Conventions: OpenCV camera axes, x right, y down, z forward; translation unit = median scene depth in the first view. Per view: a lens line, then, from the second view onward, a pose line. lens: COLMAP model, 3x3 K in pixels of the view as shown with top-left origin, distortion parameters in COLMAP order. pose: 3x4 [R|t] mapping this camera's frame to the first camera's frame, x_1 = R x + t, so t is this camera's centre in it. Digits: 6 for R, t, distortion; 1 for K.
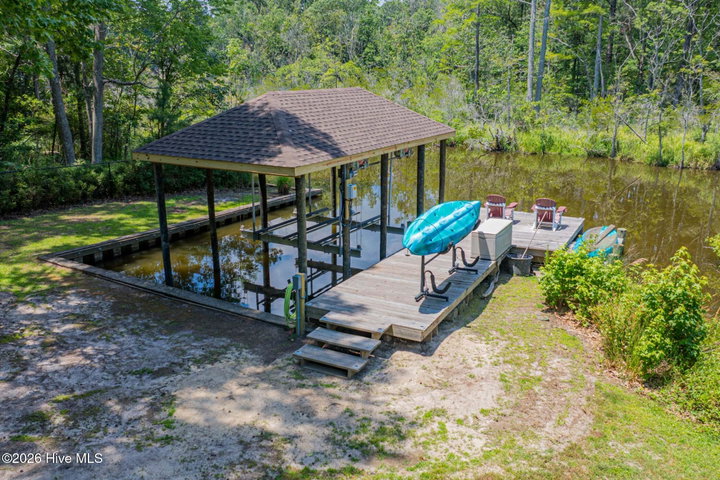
lens RADIAL K [[601.5, 0, 362.6], [0, 601.5, 235.9], [0, 0, 1]] dist [-0.013892, -0.025720]
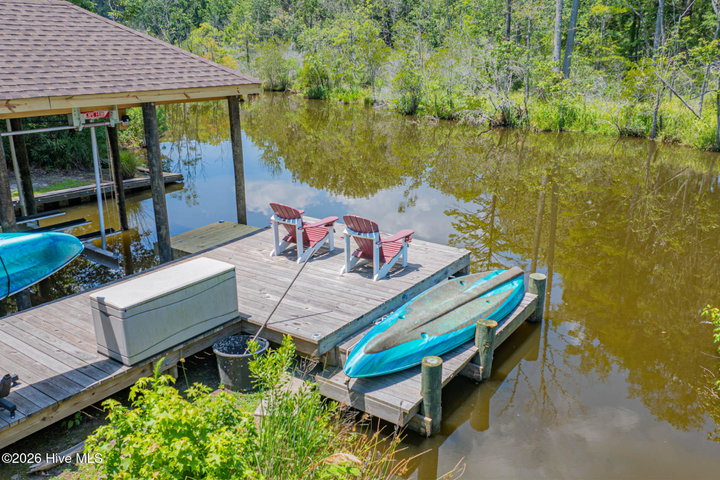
lens RADIAL K [[601.5, 0, 362.6], [0, 601.5, 235.9], [0, 0, 1]] dist [-0.013892, -0.025720]
pose [[0.991385, 0.042997, -0.123720, 0.154526], [-0.038037, 0.998386, 0.042179, -0.026975], [0.125333, -0.037110, 0.991420, 0.213282]]
